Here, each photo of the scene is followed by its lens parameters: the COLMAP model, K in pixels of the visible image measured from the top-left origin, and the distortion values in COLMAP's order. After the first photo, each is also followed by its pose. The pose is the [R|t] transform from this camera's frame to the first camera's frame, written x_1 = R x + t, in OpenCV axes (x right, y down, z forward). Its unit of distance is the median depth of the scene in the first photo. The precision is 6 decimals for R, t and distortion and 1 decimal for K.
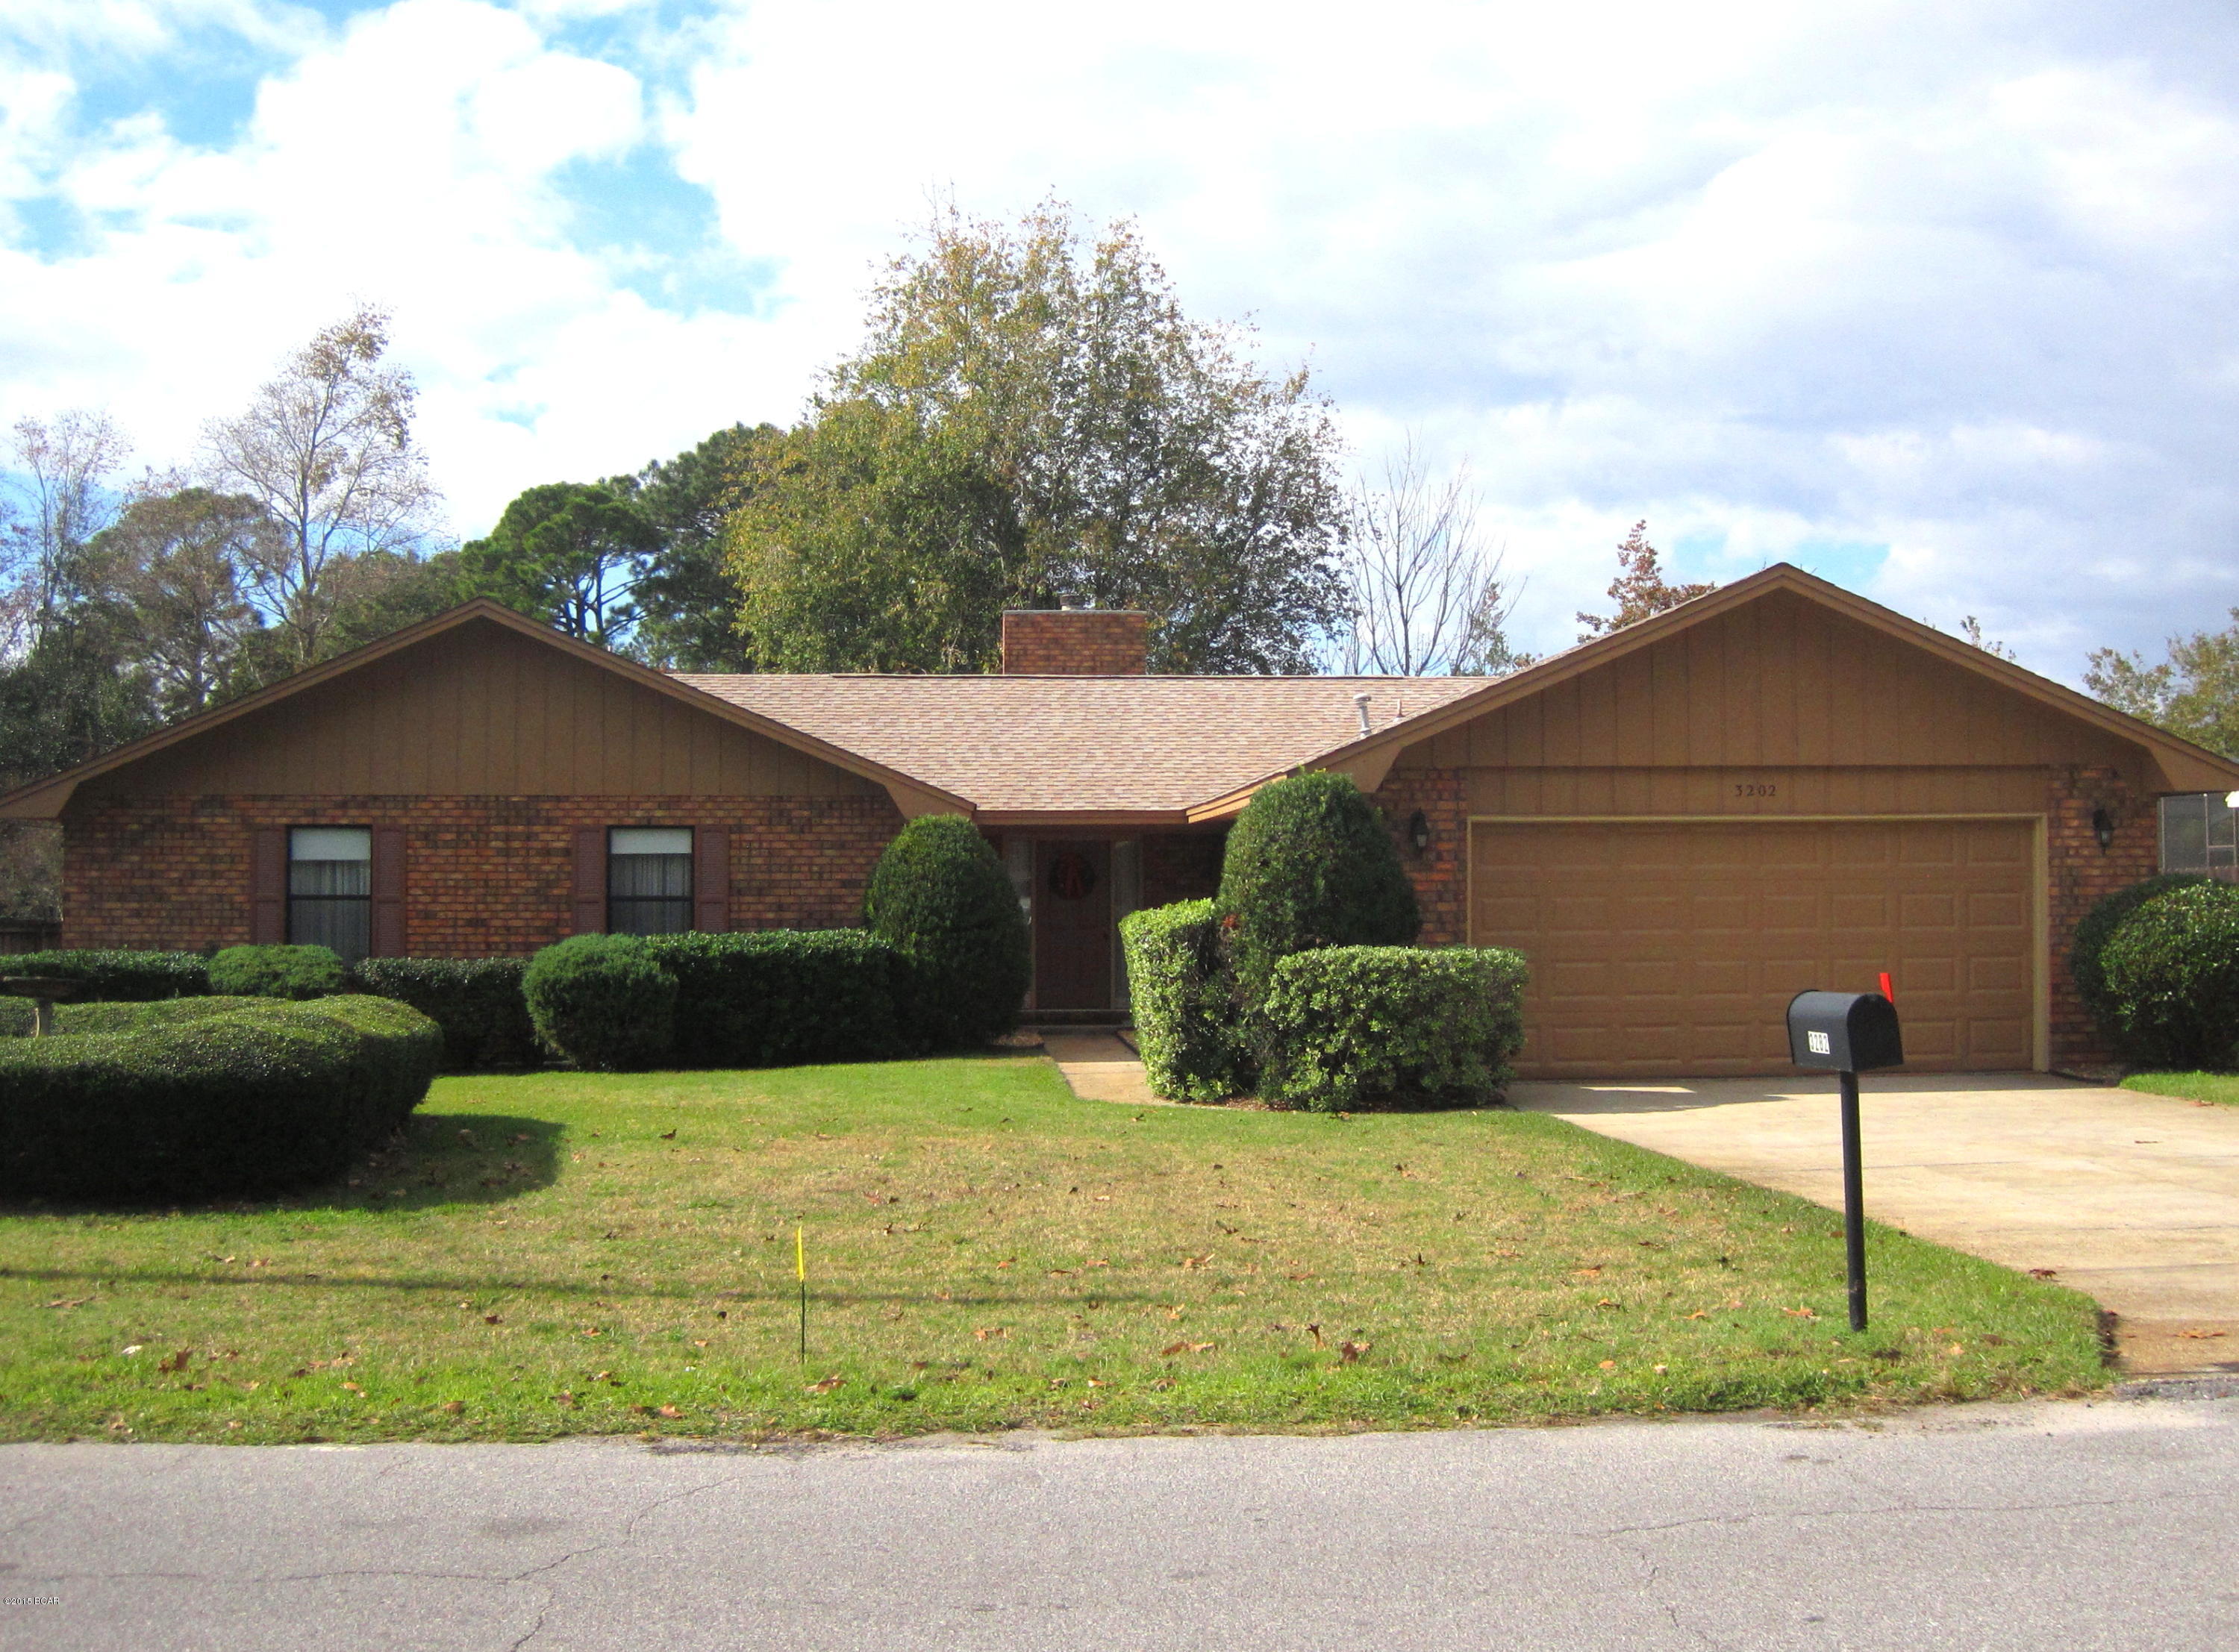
lens RADIAL K [[2401.9, 0, 1119.5], [0, 2401.9, 826.0], [0, 0, 1]] dist [0.000136, -0.000037]
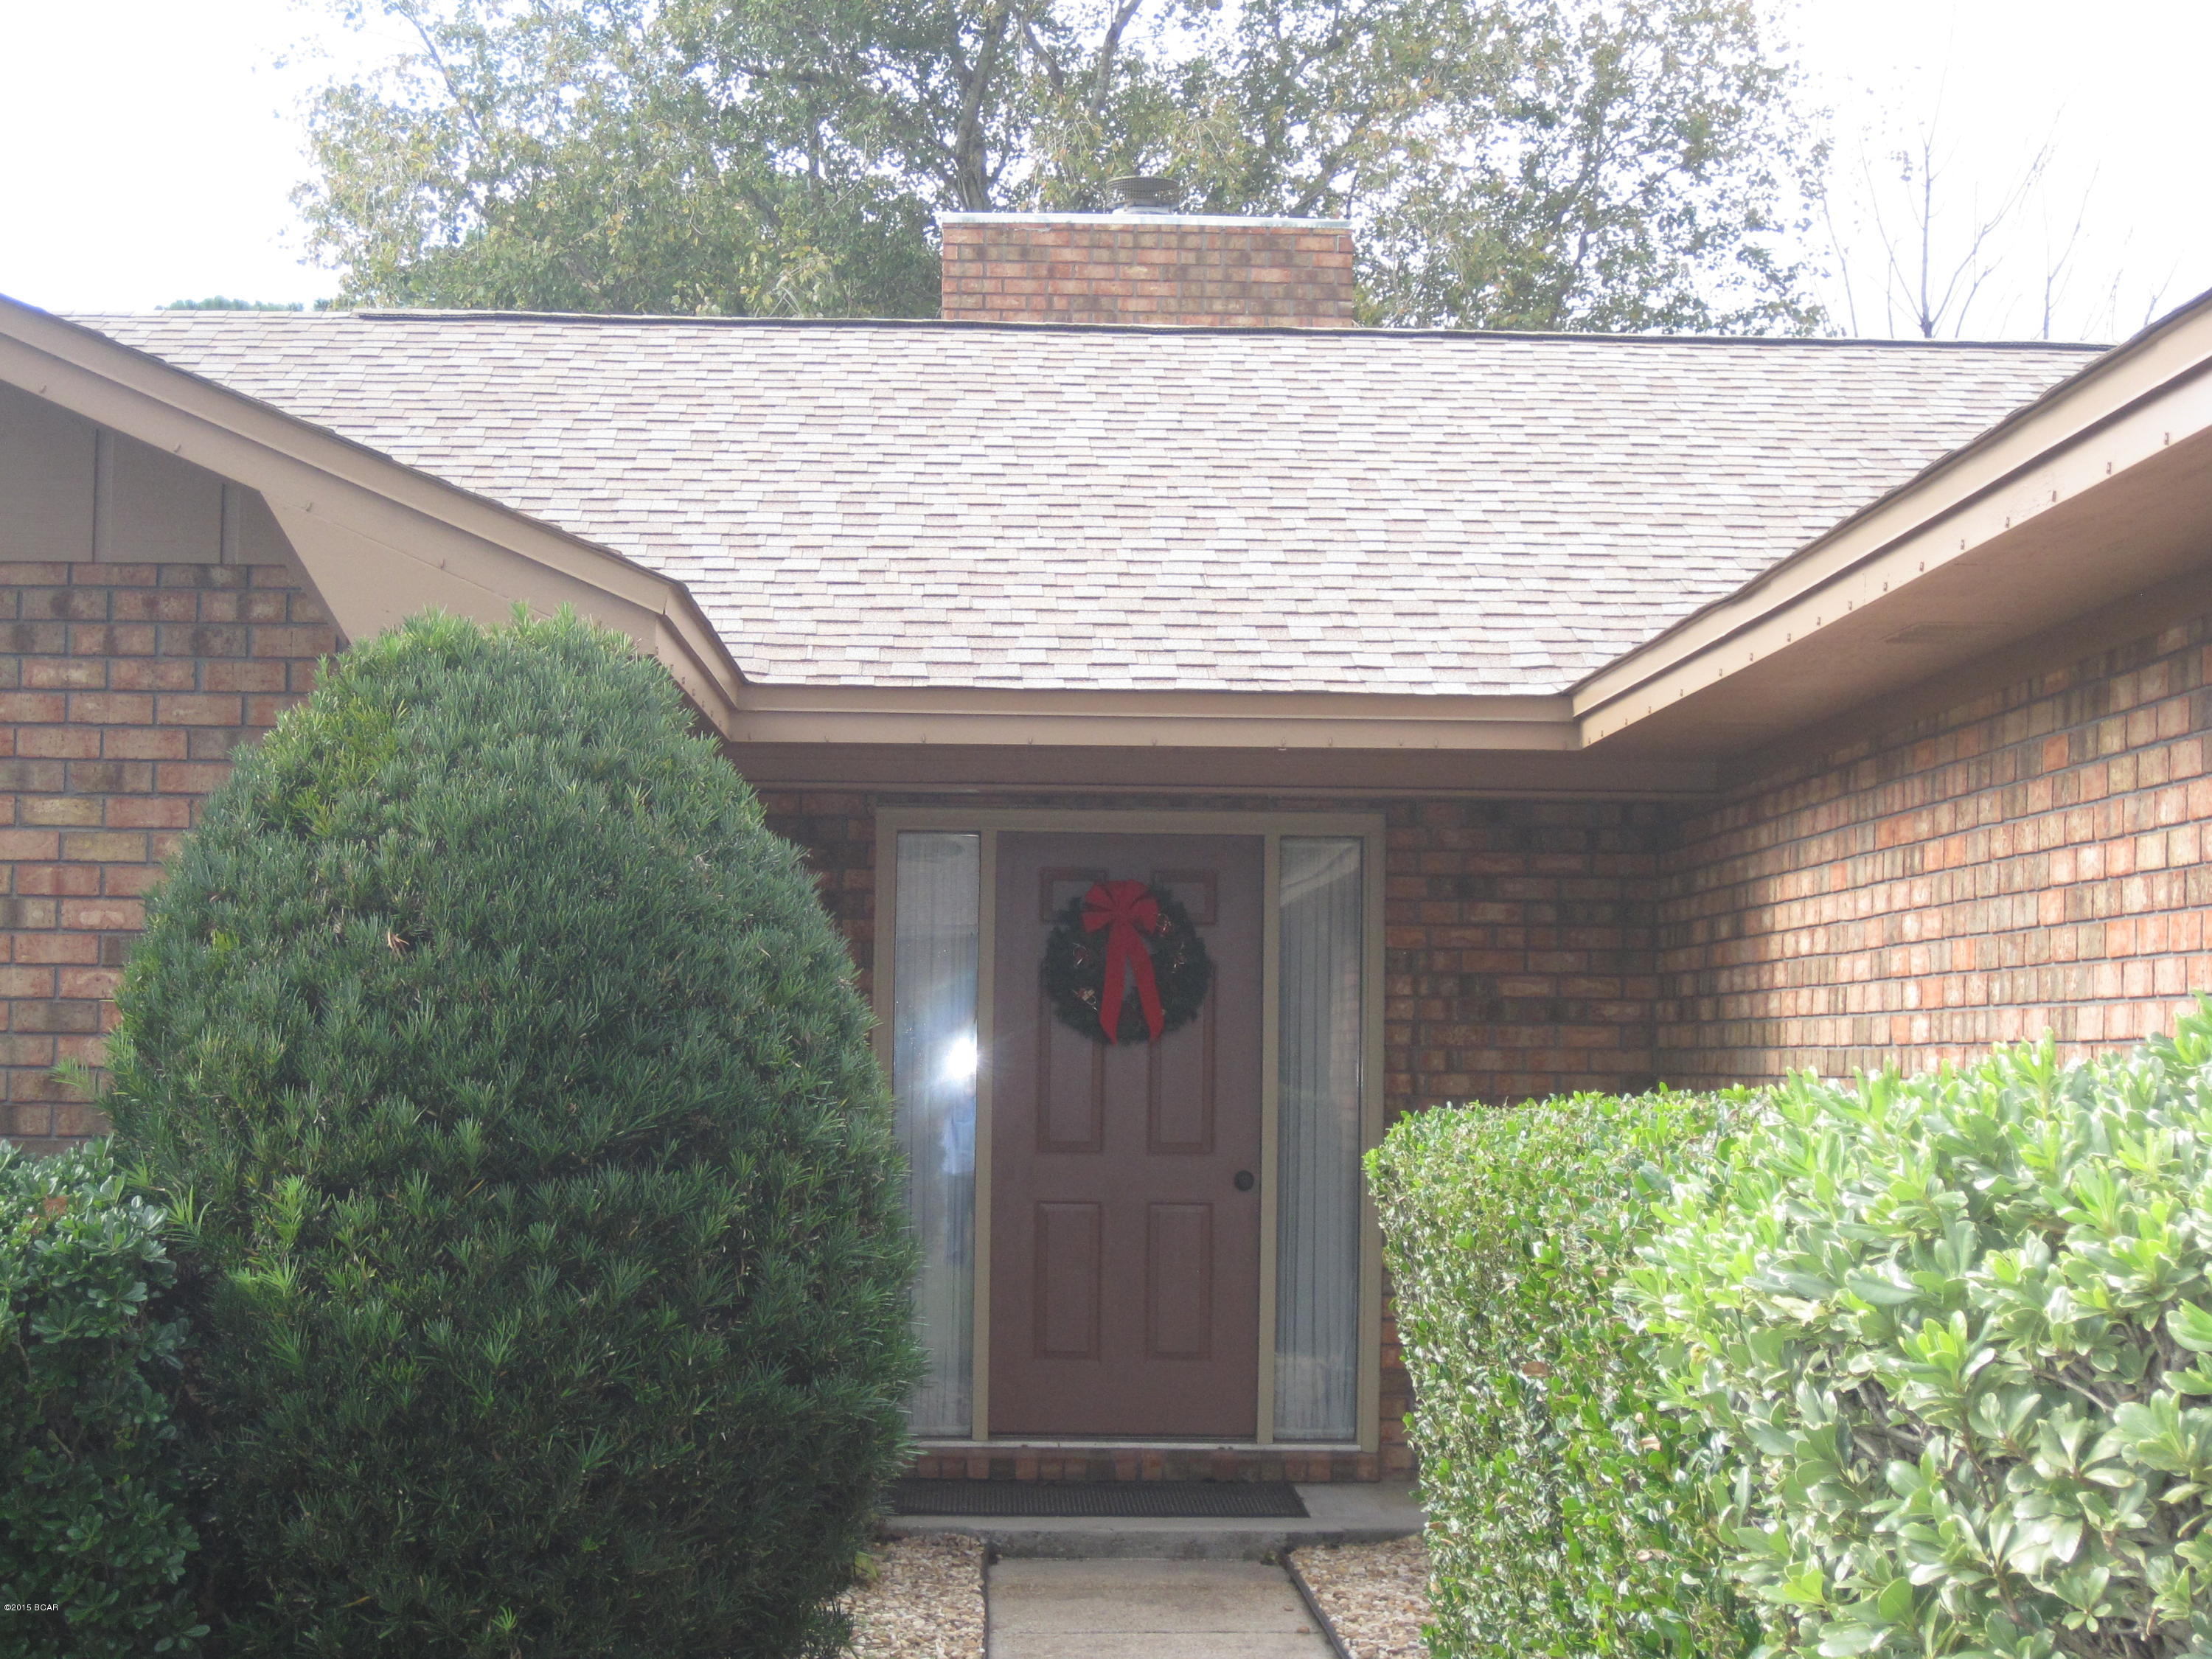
lens RADIAL K [[4213.4, 0, 1106.0], [0, 4213.4, 829.5], [0, 0, 1]] dist [-0.017692, -0.063578]
pose [[0.999519, 0.012839, -0.028245, -0.008869], [-0.013597, 0.999548, -0.026821, 0.019898], [0.027888, 0.027192, 0.999241, 0.542429]]
